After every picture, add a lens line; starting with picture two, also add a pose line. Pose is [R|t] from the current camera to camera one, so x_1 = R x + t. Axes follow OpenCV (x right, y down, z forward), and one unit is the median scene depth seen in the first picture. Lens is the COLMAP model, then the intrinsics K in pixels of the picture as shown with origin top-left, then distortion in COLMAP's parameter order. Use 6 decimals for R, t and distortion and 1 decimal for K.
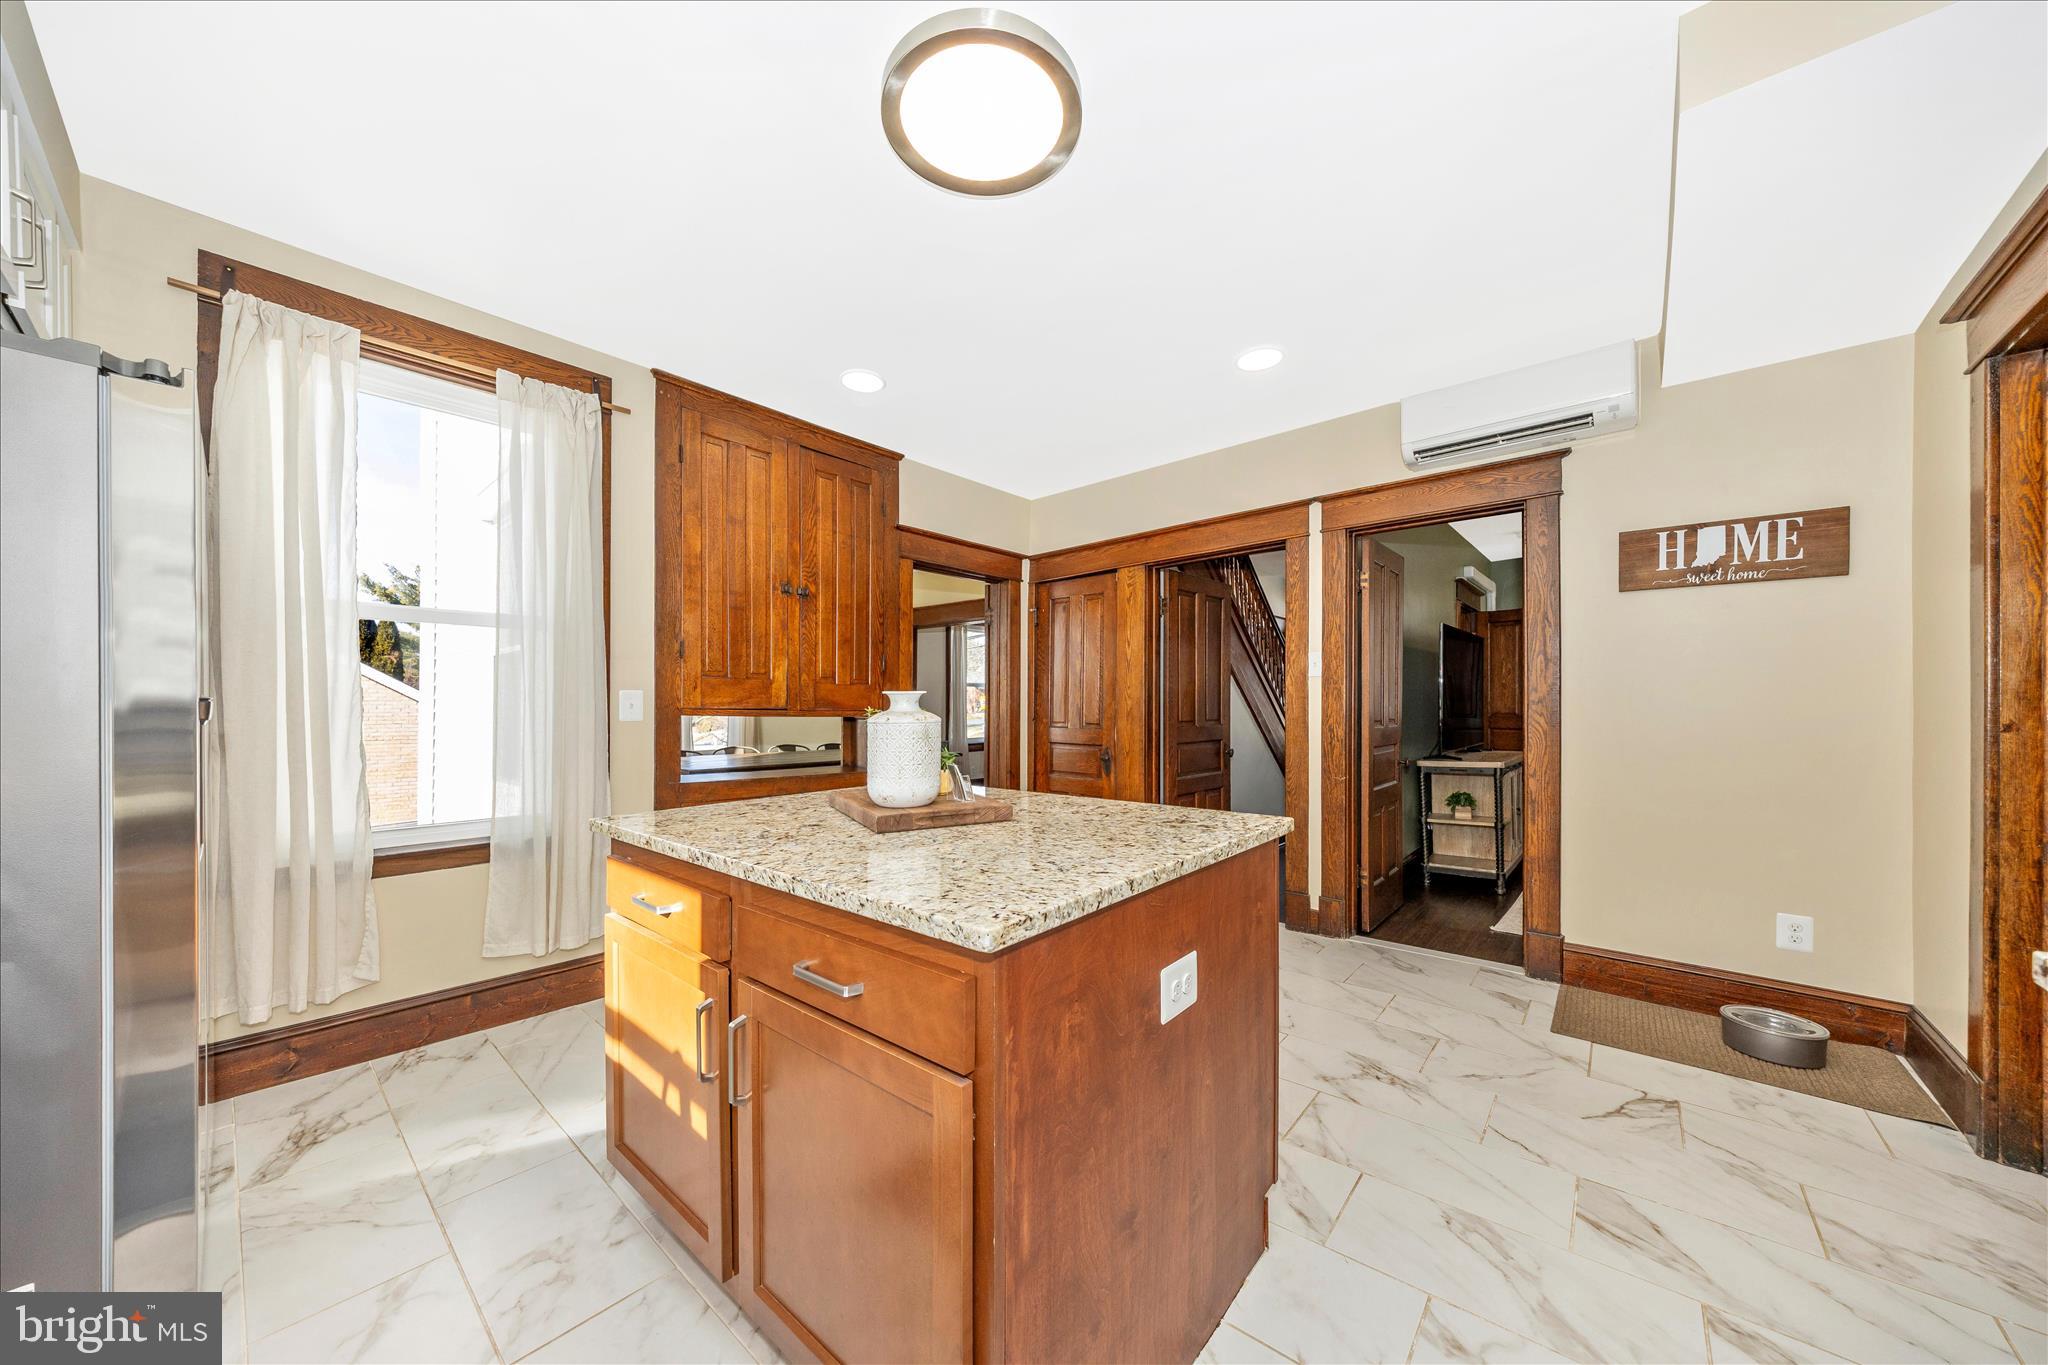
lens RADIAL K [[713.1, 0, 1029.5], [0, 713.1, 709.9], [0, 0, 1]] dist [-0.001163, -0.000190]
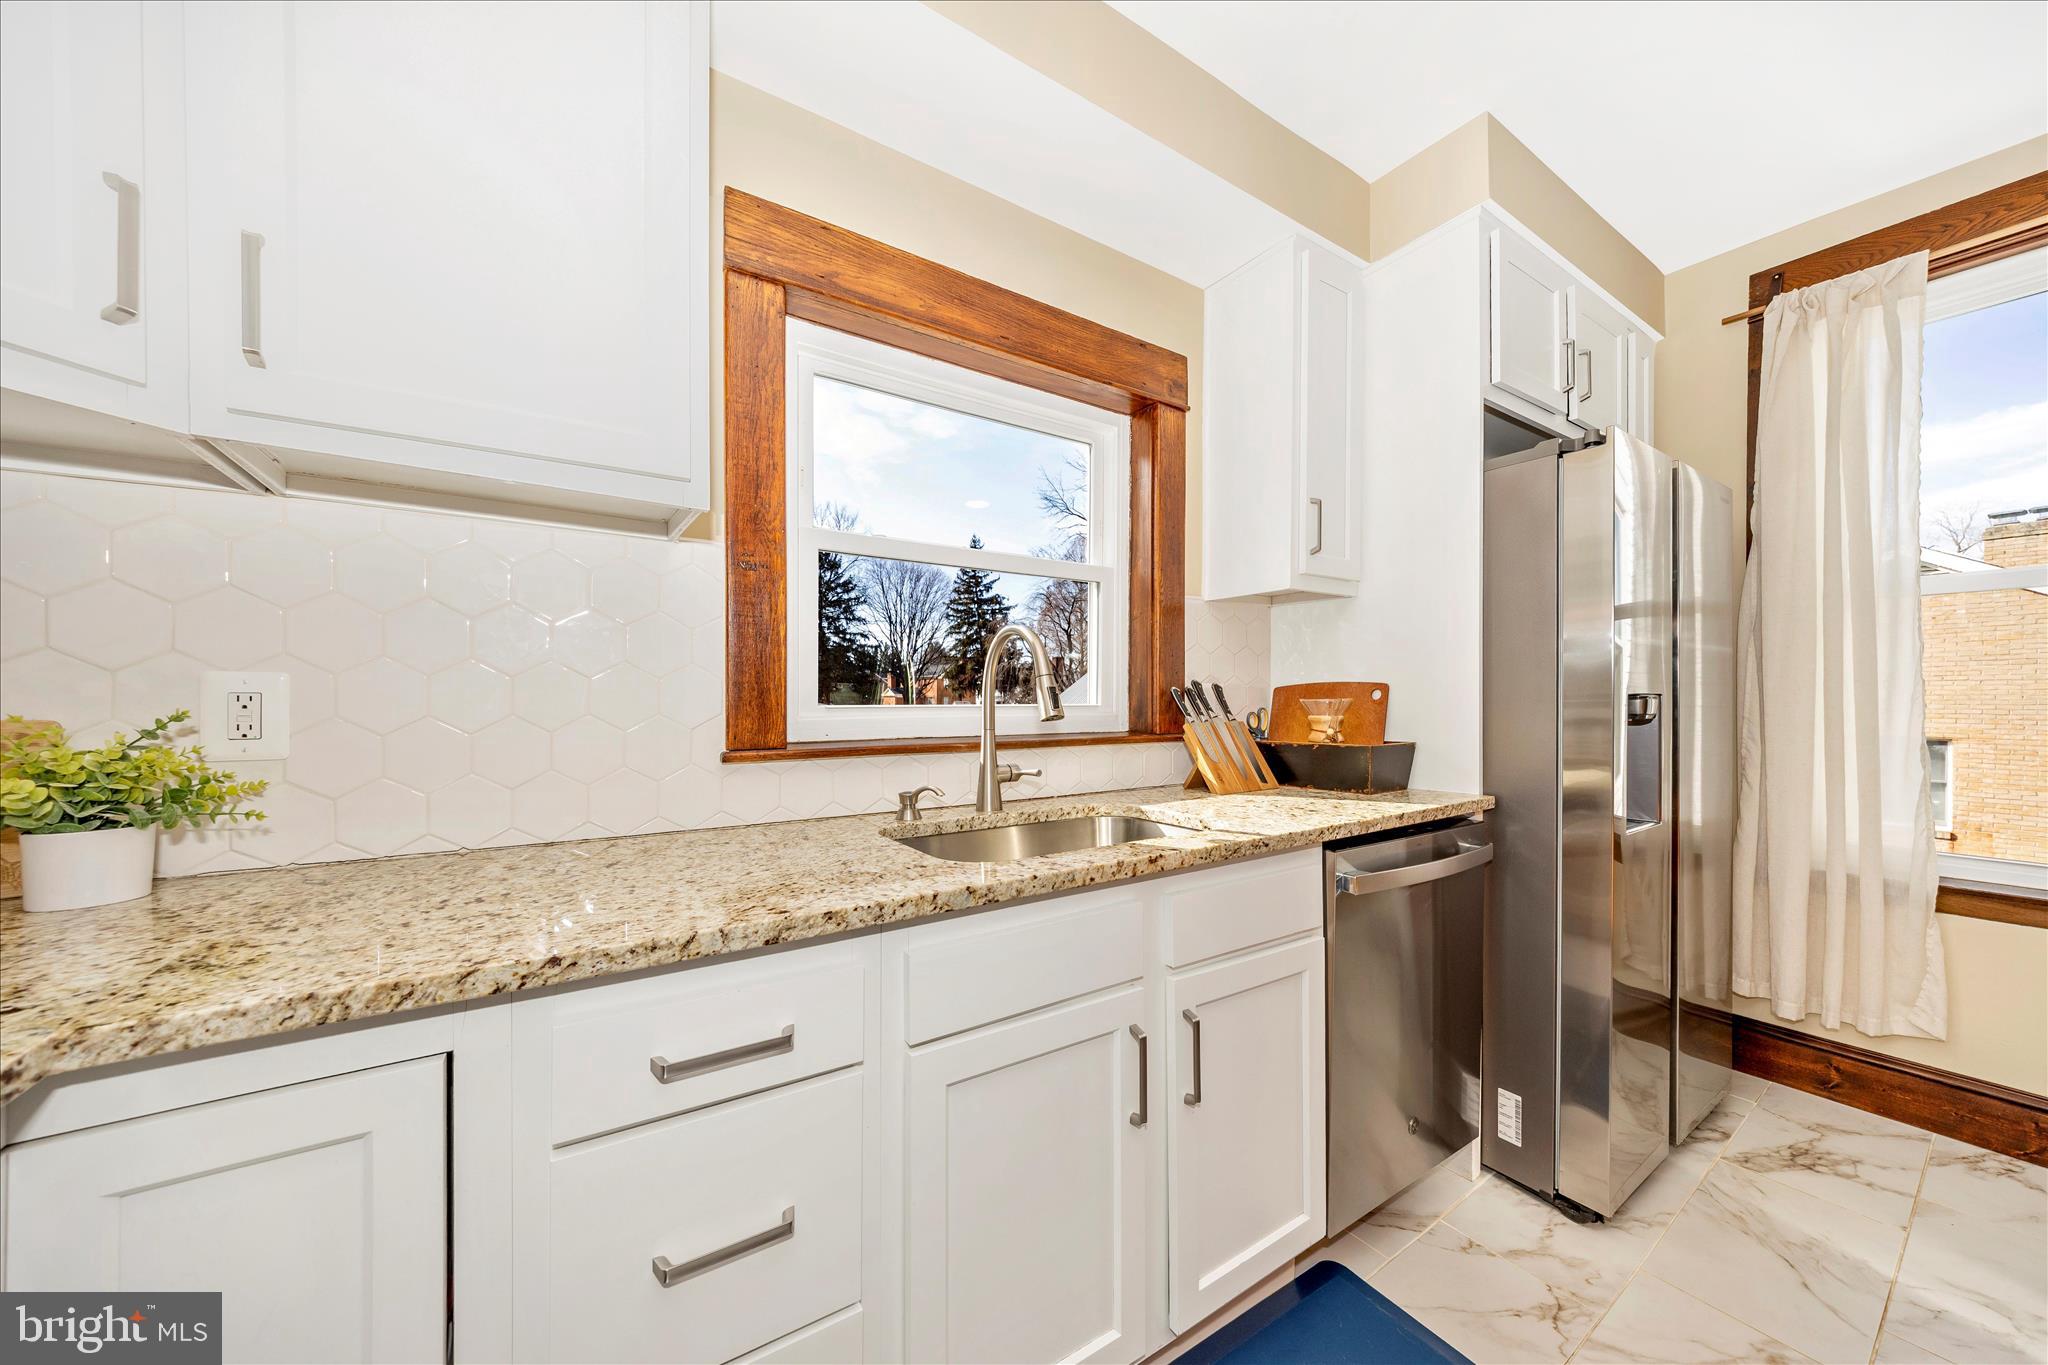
lens RADIAL K [[703.3, 0, 1011.8], [0, 703.3, 687.5], [0, 0, 1]] dist [-0.000532, -0.000370]
pose [[-0.278498, -0.013041, -0.960348, 0.154447], [-0.000072, 0.999908, -0.013557, -0.009252], [0.960437, -0.003707, -0.278473, 0.212569]]
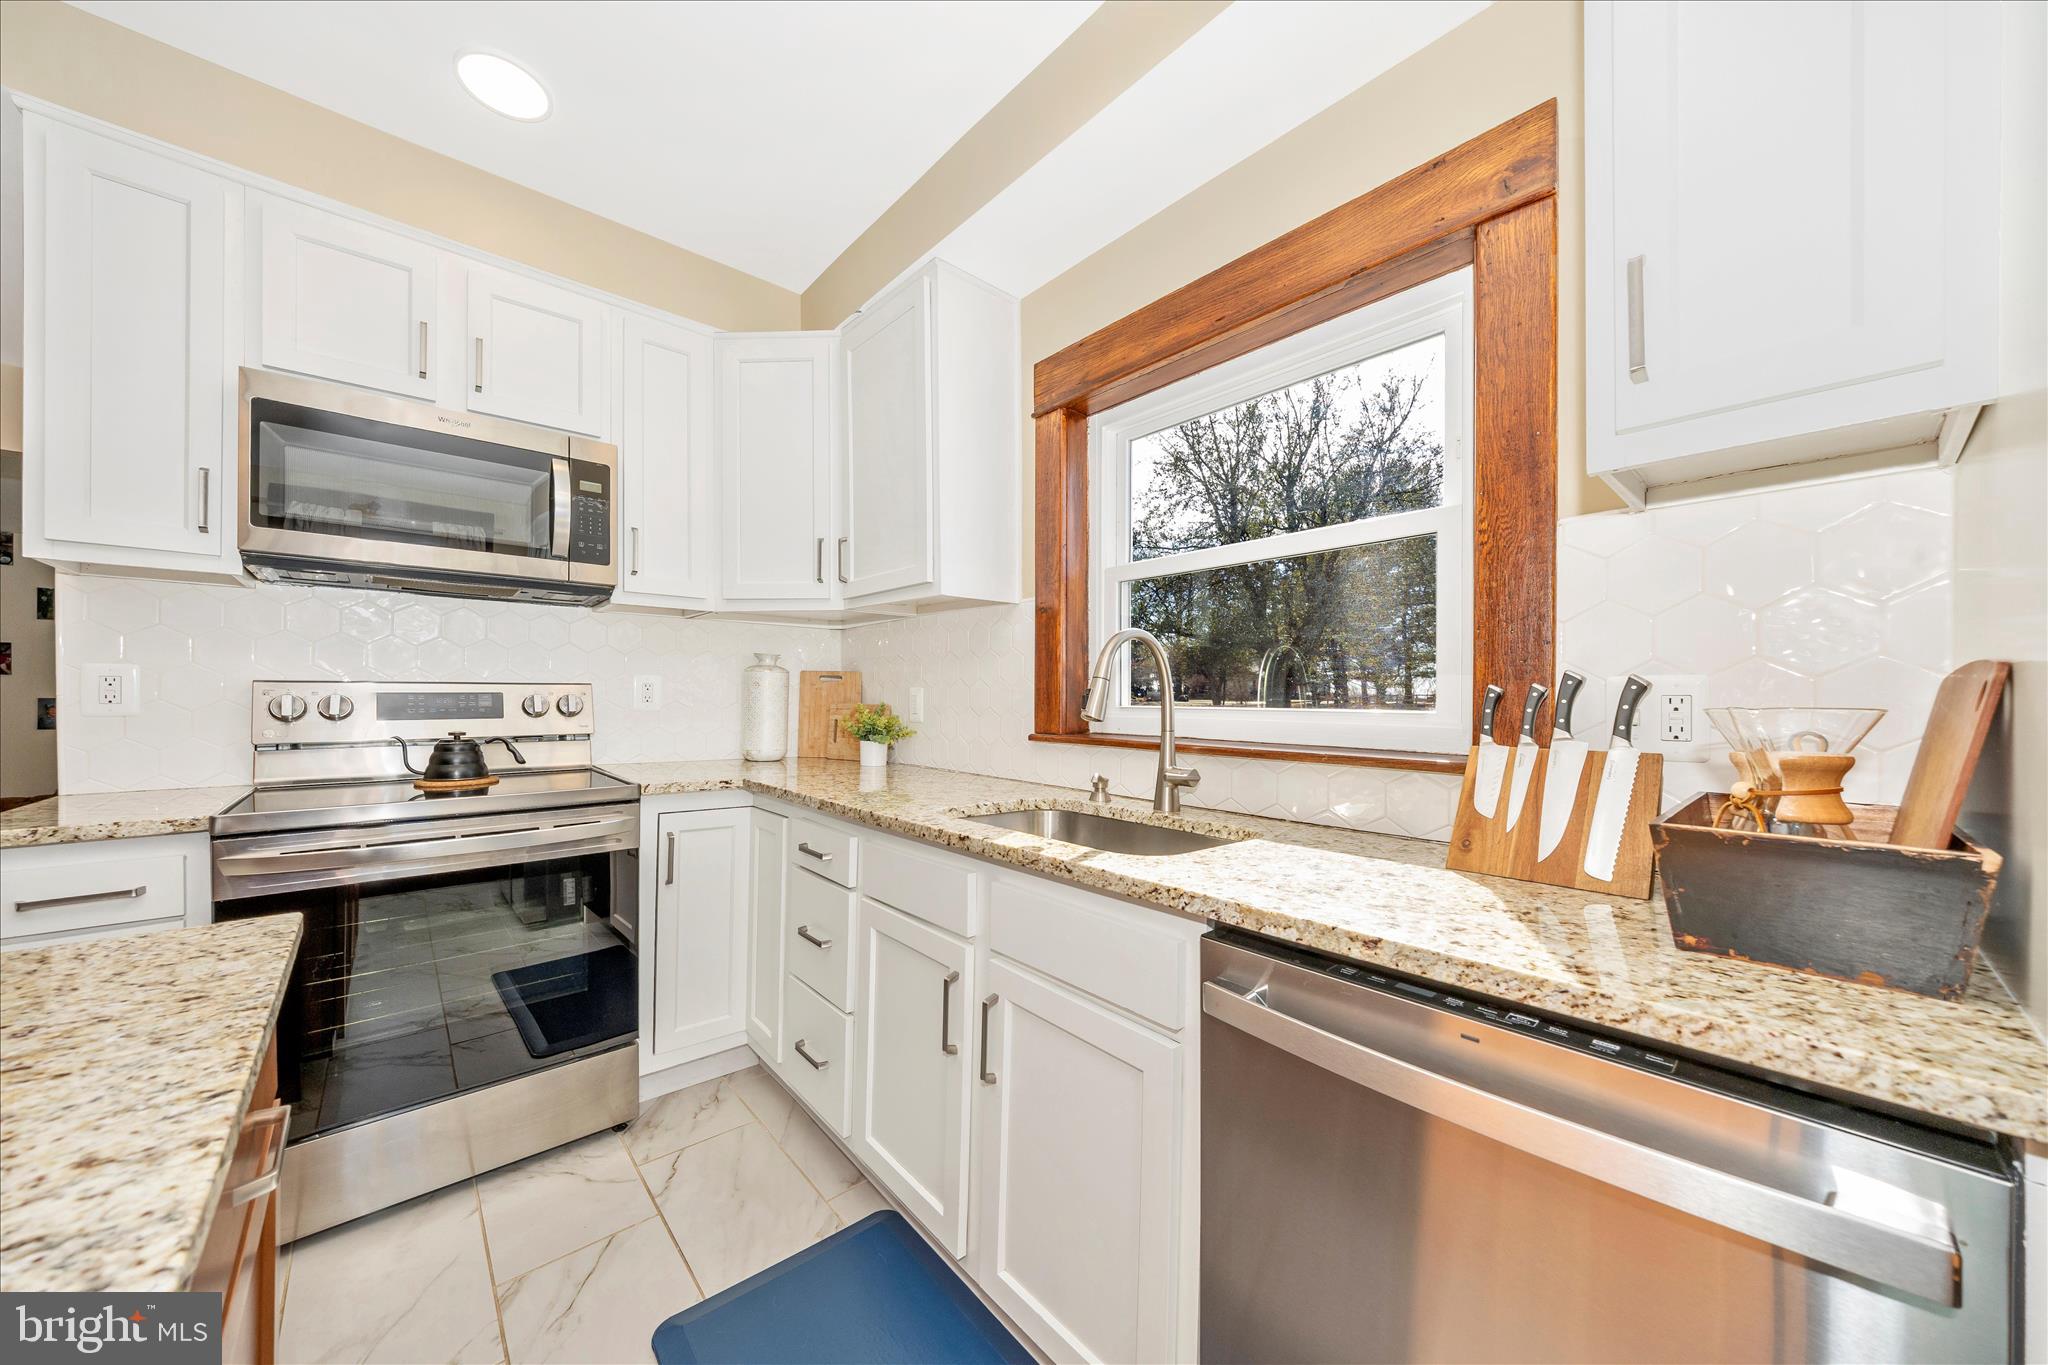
lens RADIAL K [[703.3, 0, 1011.8], [0, 703.3, 687.5], [0, 0, 1]] dist [-0.000532, -0.000370]
pose [[-0.990463, -0.003518, 0.137735, -0.482304], [-0.005111, 0.999924, -0.011209, -0.013085], [-0.137685, -0.011806, -0.990406, 0.752212]]
